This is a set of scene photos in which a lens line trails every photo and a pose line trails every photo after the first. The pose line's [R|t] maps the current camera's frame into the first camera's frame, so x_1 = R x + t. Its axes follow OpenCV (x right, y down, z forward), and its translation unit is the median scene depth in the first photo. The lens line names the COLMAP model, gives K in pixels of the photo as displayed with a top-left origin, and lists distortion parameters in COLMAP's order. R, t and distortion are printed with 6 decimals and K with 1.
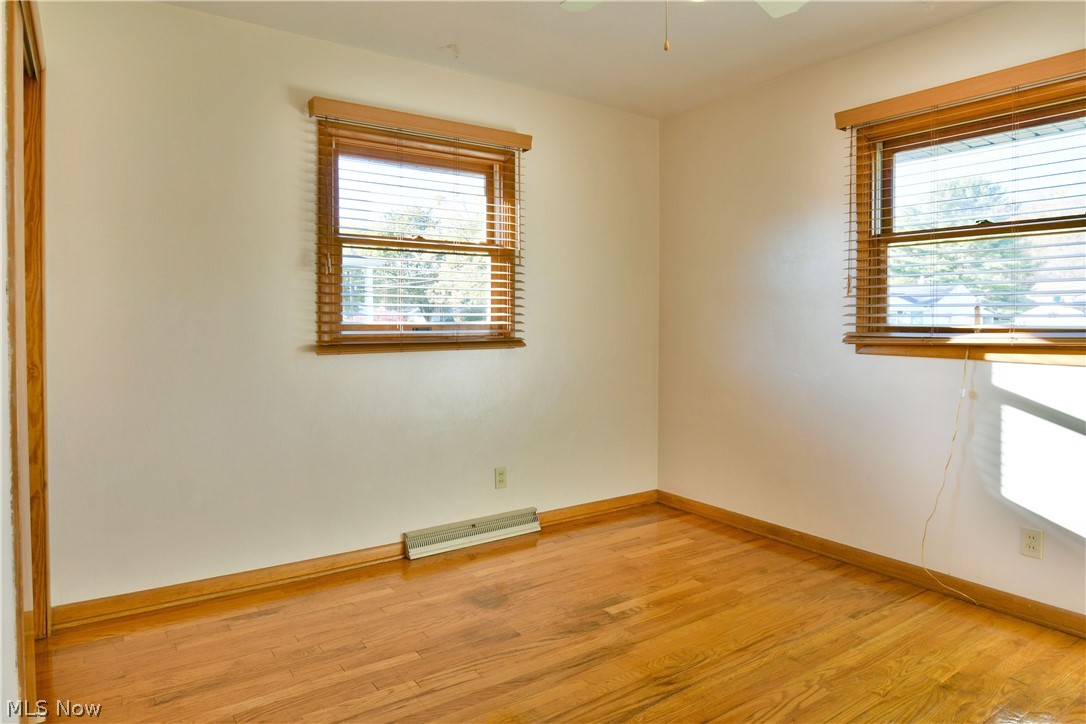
lens RADIAL K [[644.6, 0, 540.5], [0, 644.6, 316.1], [0, 0, 1]] dist [-0.011403, -0.004302]
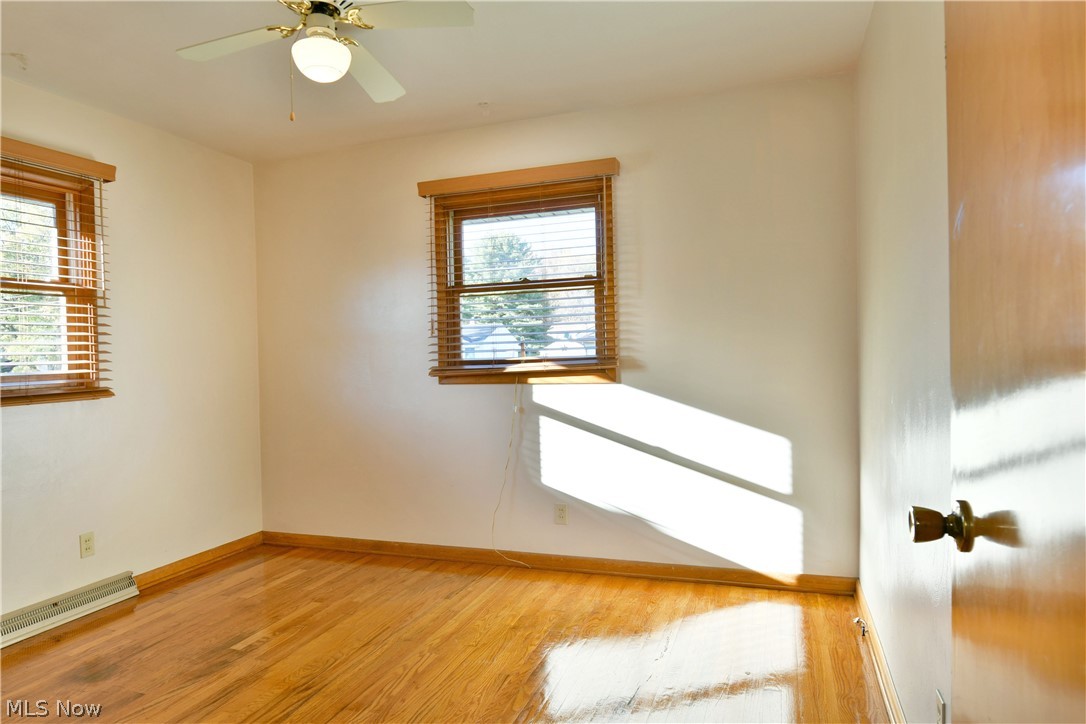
lens RADIAL K [[659.5, 0, 530.6], [0, 659.5, 350.9], [0, 0, 1]] dist [-0.015179, -0.002549]
pose [[0.810378, -0.025006, 0.585374, -0.095400], [0.030088, 0.999547, 0.001046, -0.000118], [-0.585135, 0.016765, 0.810763, -0.107570]]
